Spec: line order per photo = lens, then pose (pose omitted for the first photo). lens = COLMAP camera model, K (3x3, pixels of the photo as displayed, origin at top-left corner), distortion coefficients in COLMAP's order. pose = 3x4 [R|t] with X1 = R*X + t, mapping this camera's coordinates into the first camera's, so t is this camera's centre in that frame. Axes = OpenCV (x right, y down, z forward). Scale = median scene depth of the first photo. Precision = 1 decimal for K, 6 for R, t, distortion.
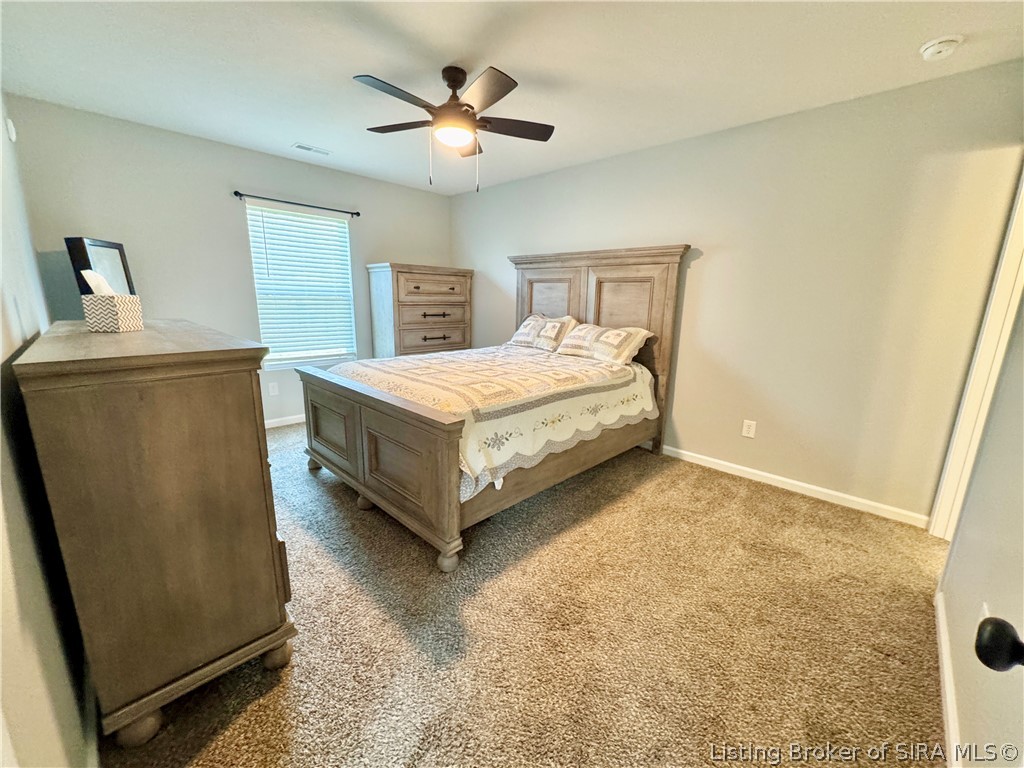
lens RADIAL K [[408.0, 0, 512.0], [0, 408.0, 384.0], [0, 0, 1]] dist [-0.003173, -0.000823]
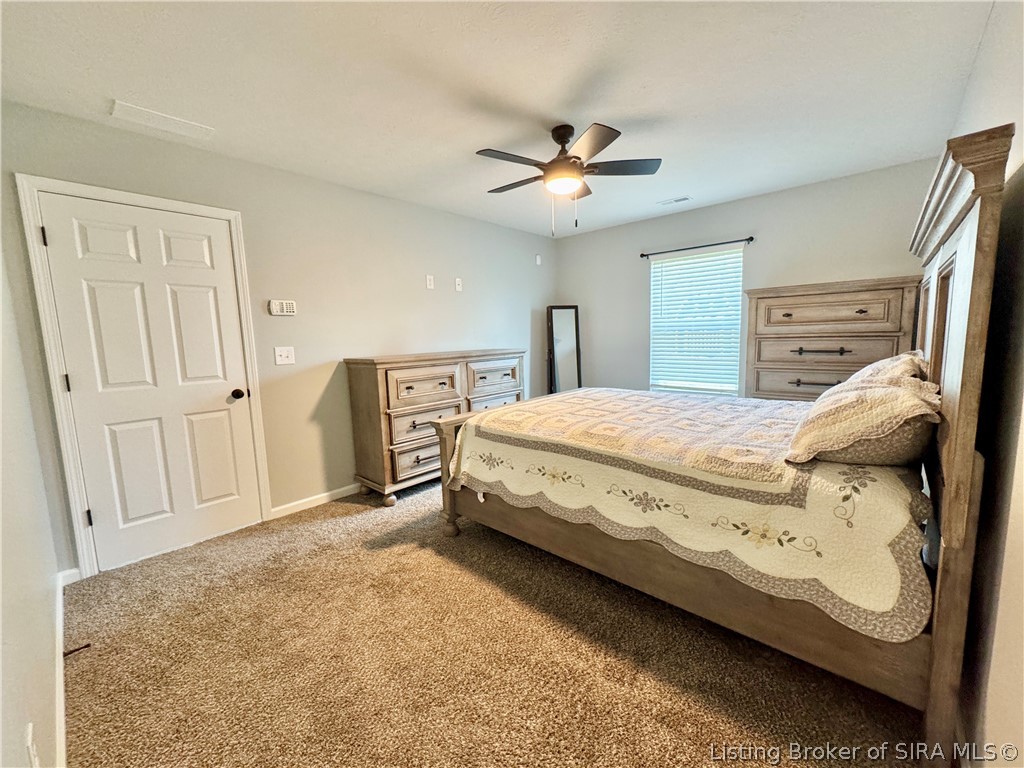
lens RADIAL K [[408.0, 0, 512.0], [0, 408.0, 384.0], [0, 0, 1]] dist [-0.003173, -0.000823]
pose [[0.036609, 0.097870, -0.994526, 0.763438], [-0.177856, 0.979943, 0.089888, -0.127947], [0.983375, 0.173592, 0.053281, 0.698964]]
